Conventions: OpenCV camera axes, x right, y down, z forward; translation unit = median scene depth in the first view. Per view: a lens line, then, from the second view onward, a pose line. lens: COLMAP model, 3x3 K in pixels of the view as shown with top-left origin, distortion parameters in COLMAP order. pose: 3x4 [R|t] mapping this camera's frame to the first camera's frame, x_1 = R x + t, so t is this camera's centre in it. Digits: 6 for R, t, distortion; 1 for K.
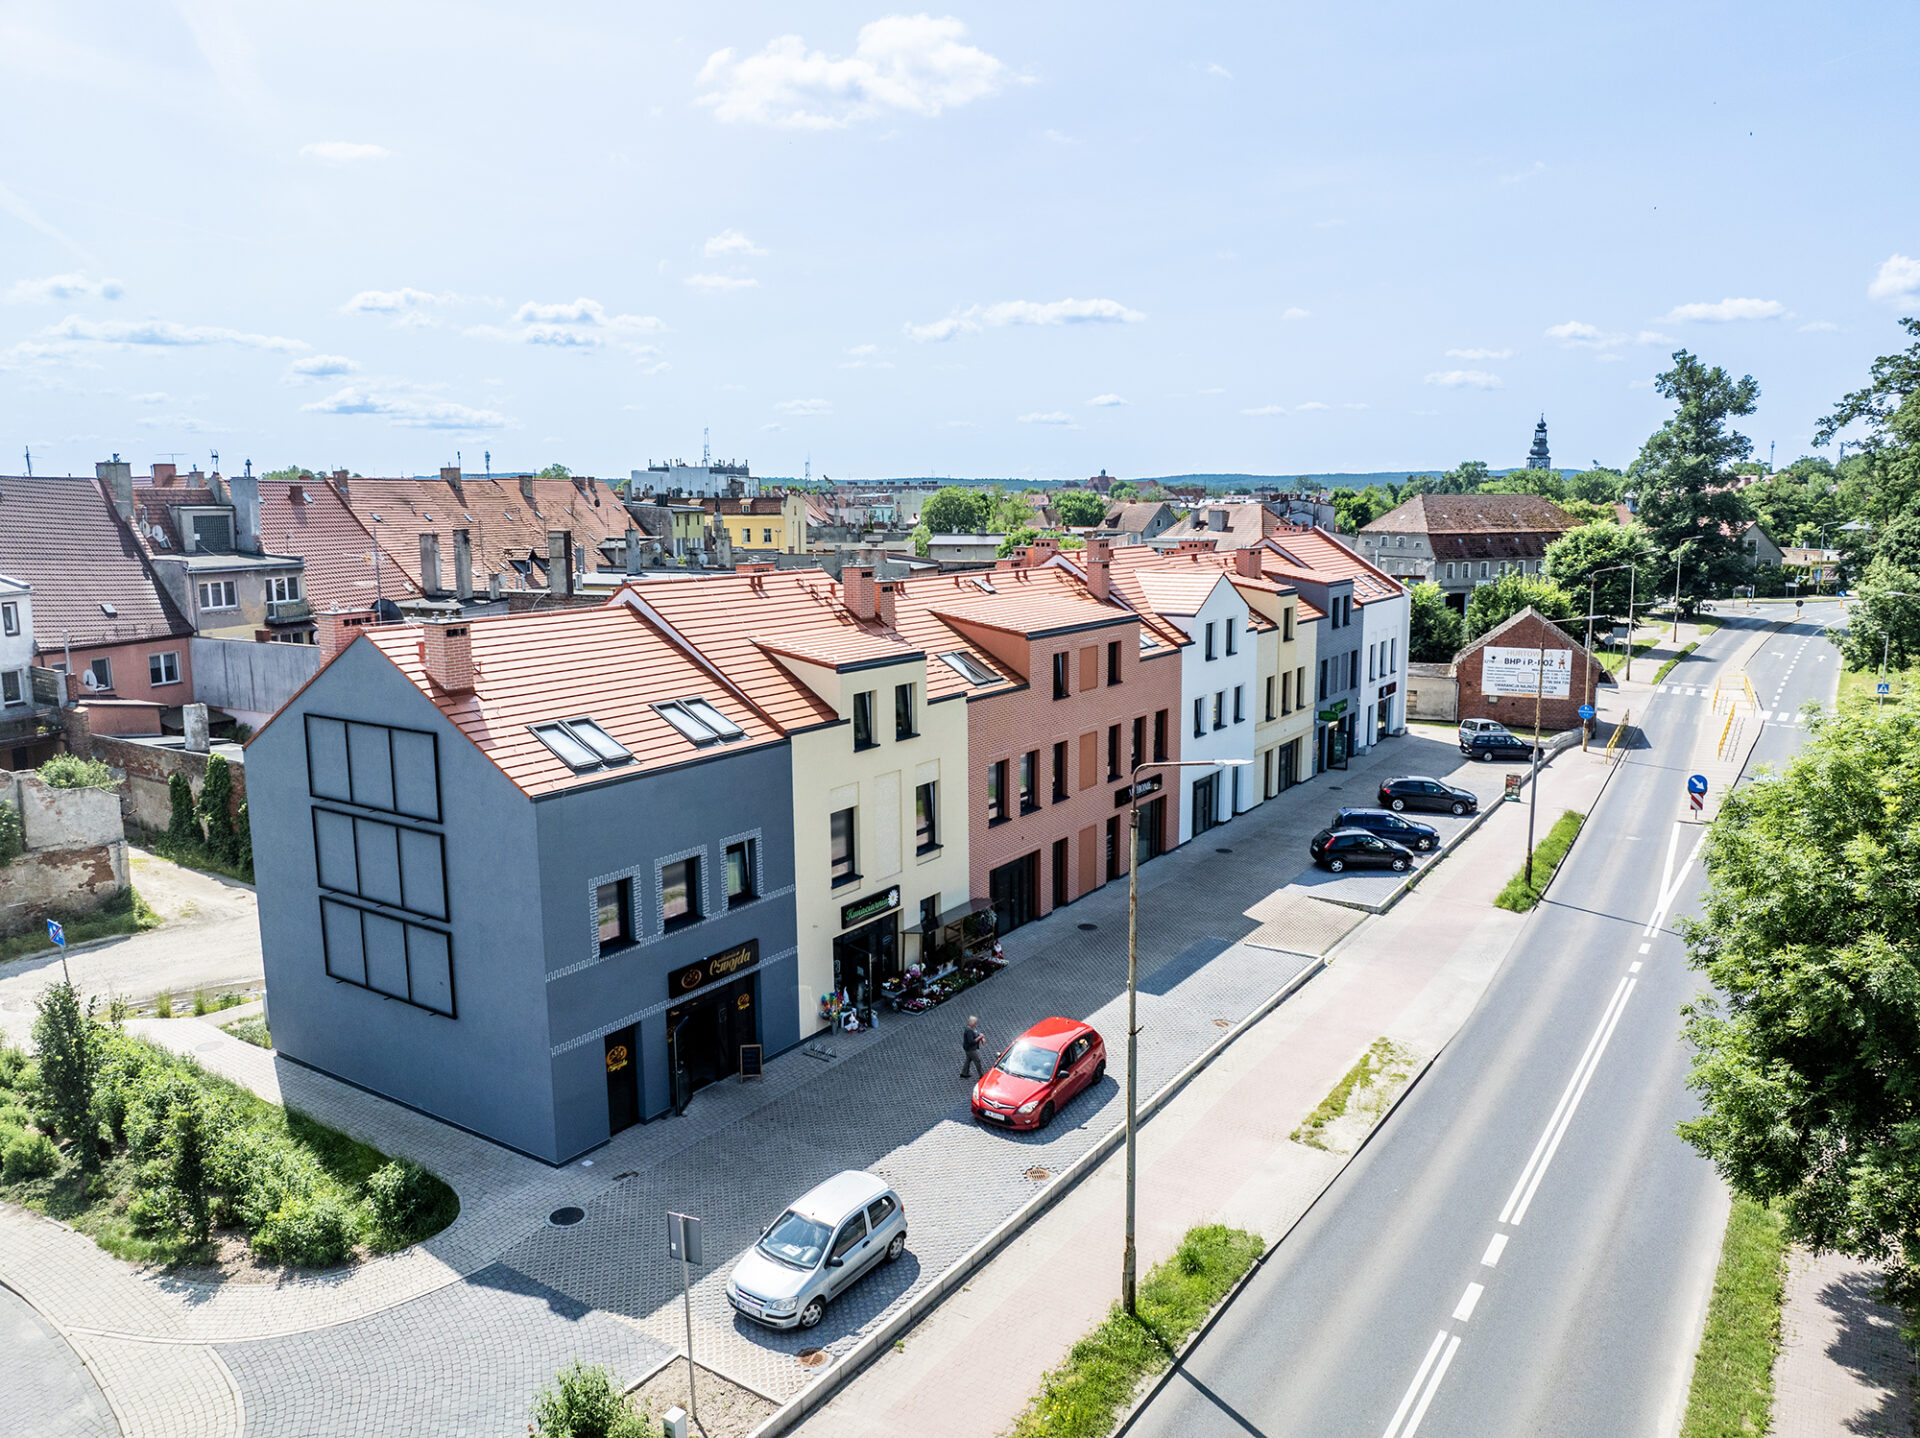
lens RADIAL K [[1353.9, 0, 957.0], [0, 1353.9, 718.3], [0, 0, 1]] dist [-0.040271, 0.006779]
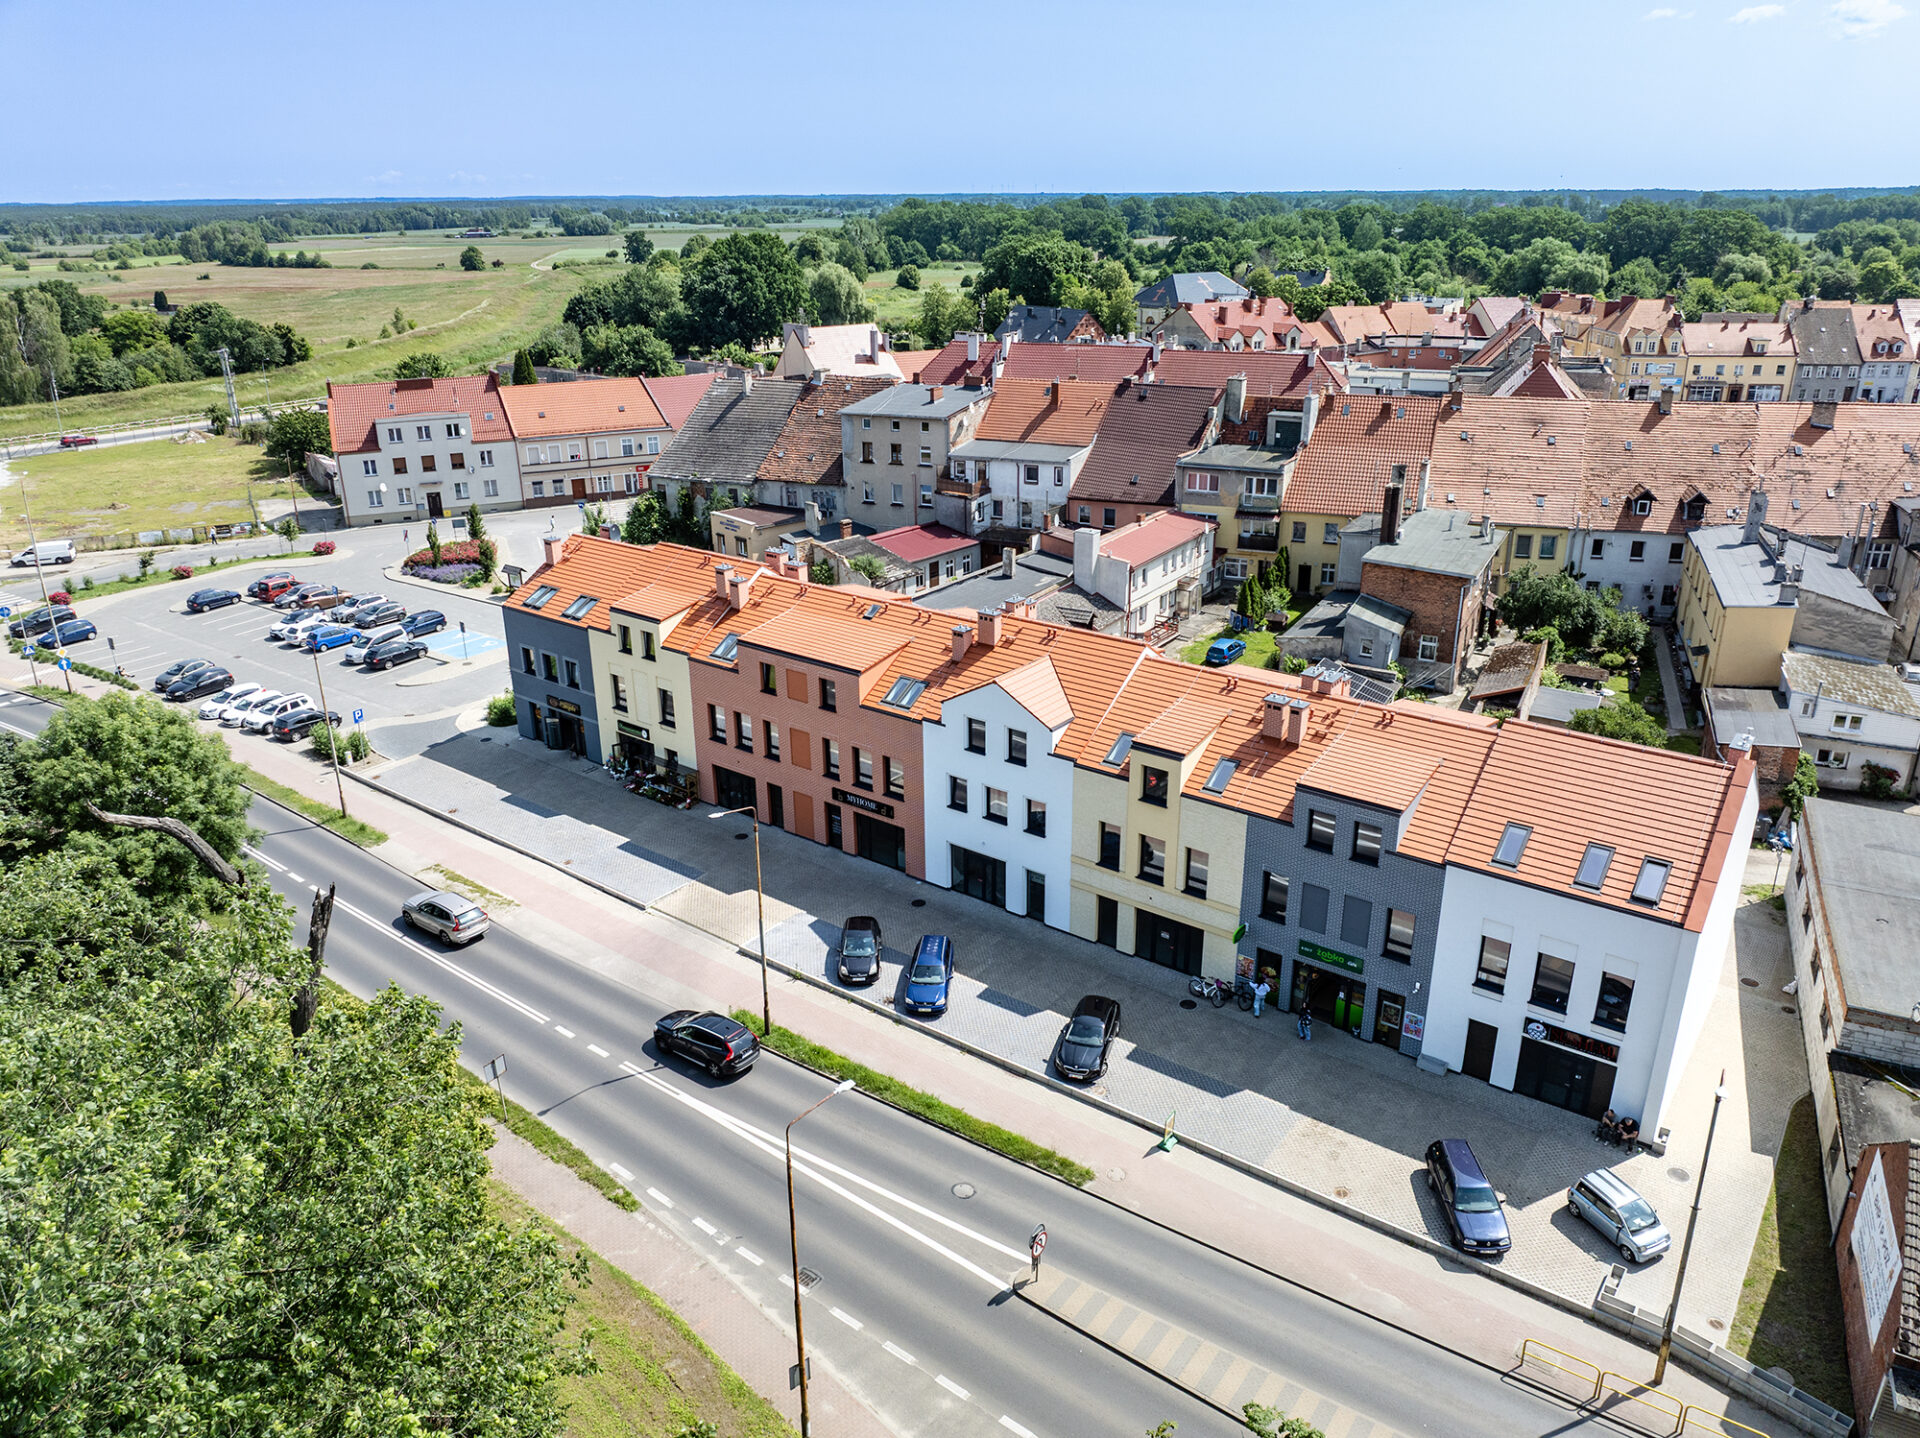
lens RADIAL K [[1352.2, 0, 960.0], [0, 1352.2, 719.0], [0, 0, 1]] dist [-0.033152, 0.001028]
pose [[-0.068711, 0.369381, -0.926734, 1.673136], [-0.149743, 0.914588, 0.375642, -0.667527], [0.986335, 0.164582, -0.007530, 1.429932]]
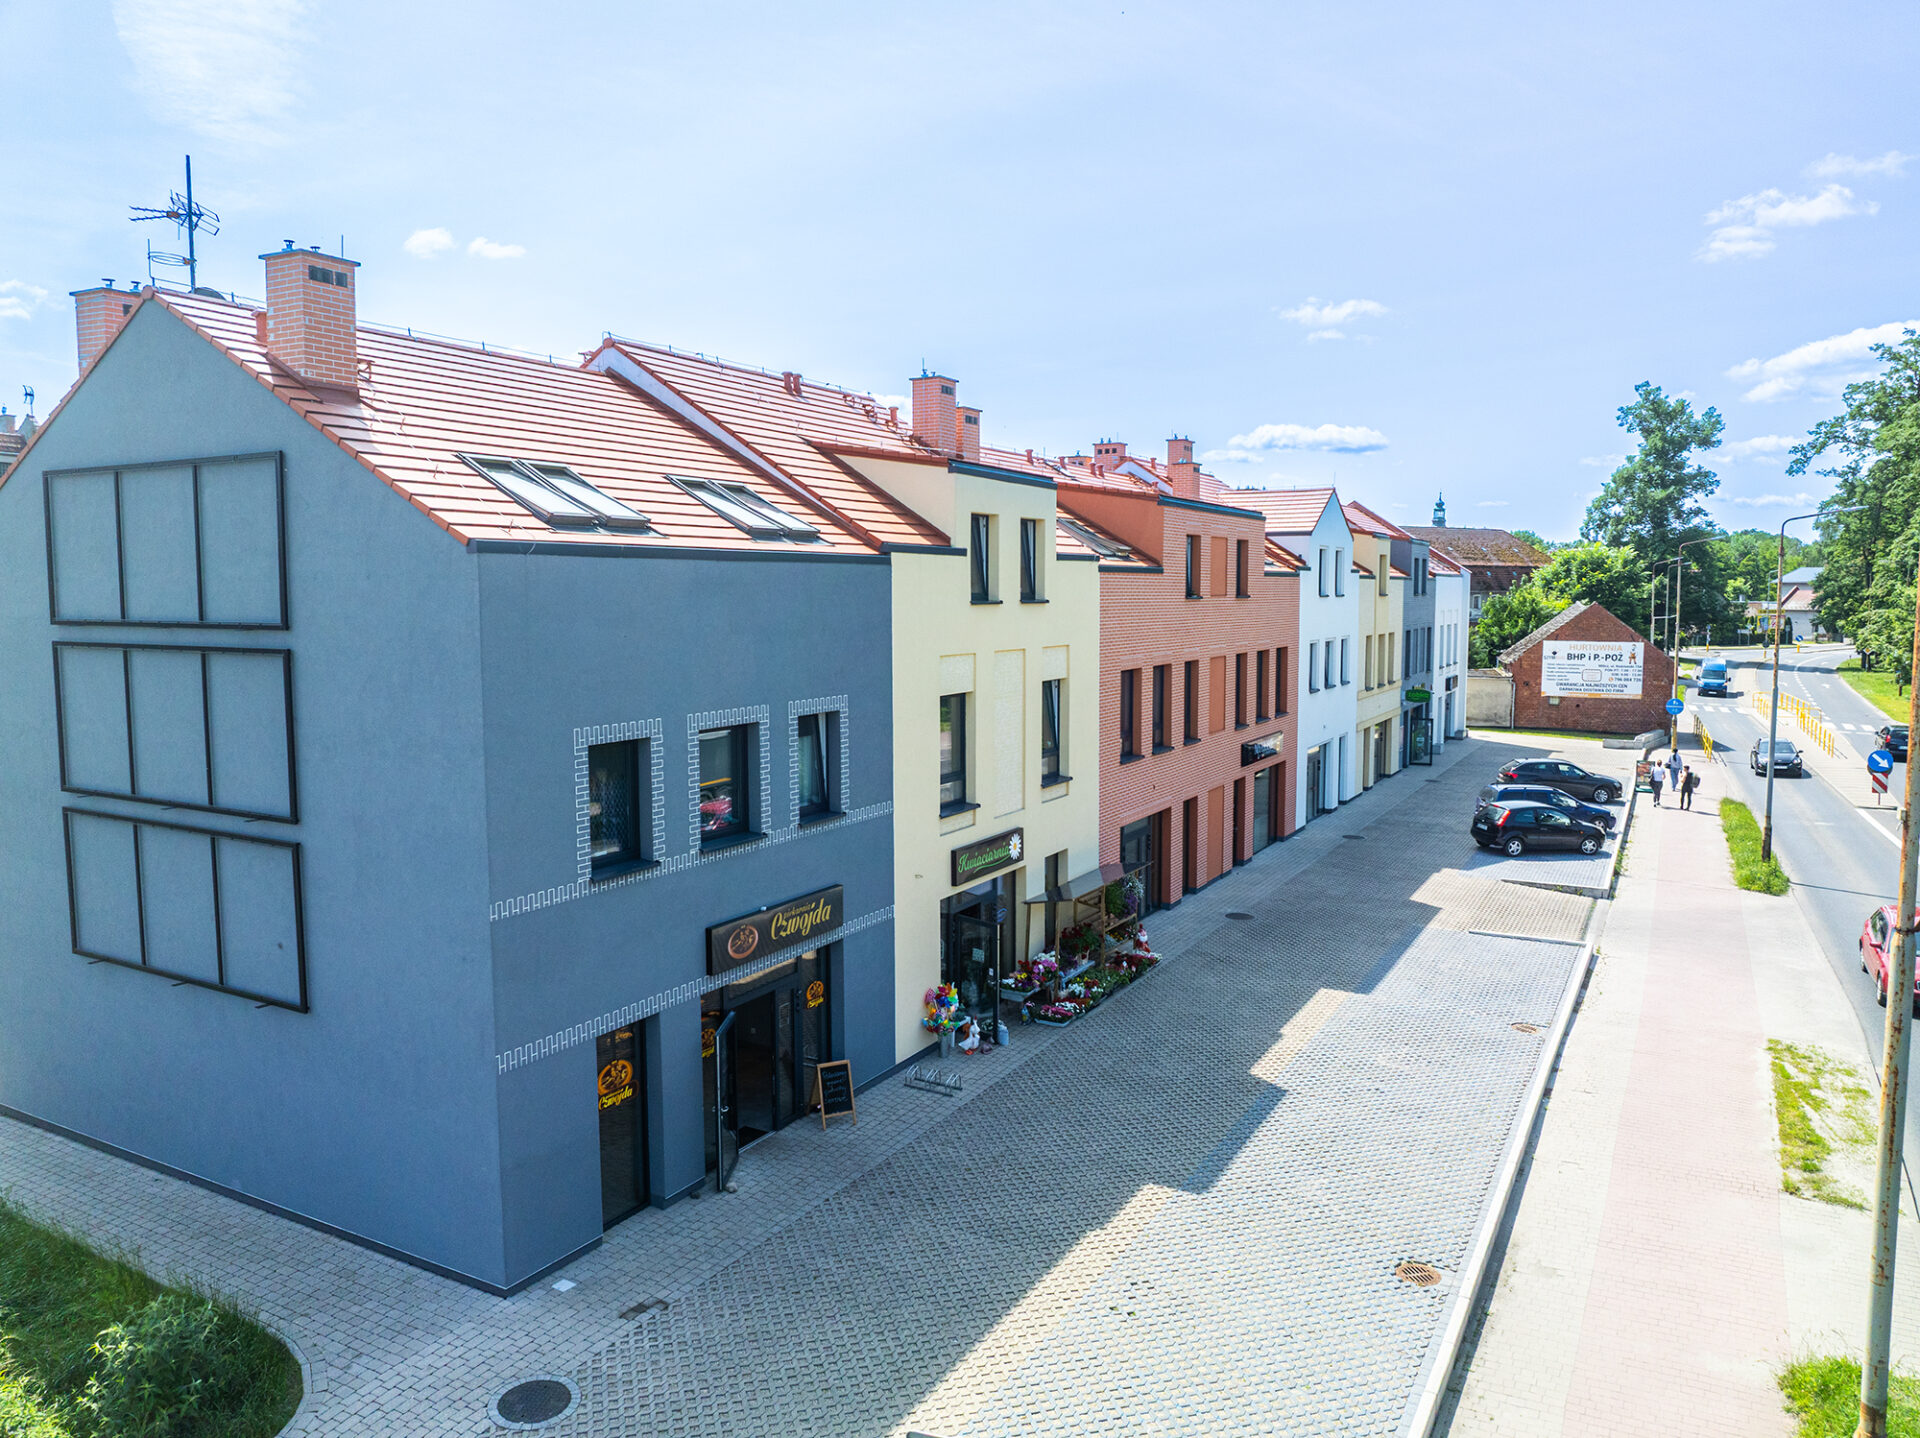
lens RADIAL K [[1353.9, 0, 957.0], [0, 1353.9, 718.3], [0, 0, 1]] dist [-0.040271, 0.006779]
pose [[0.996933, -0.002643, 0.078209, -0.123380], [0.007876, 0.997744, -0.066676, 0.112484], [-0.077856, 0.067088, 0.994705, 0.348081]]
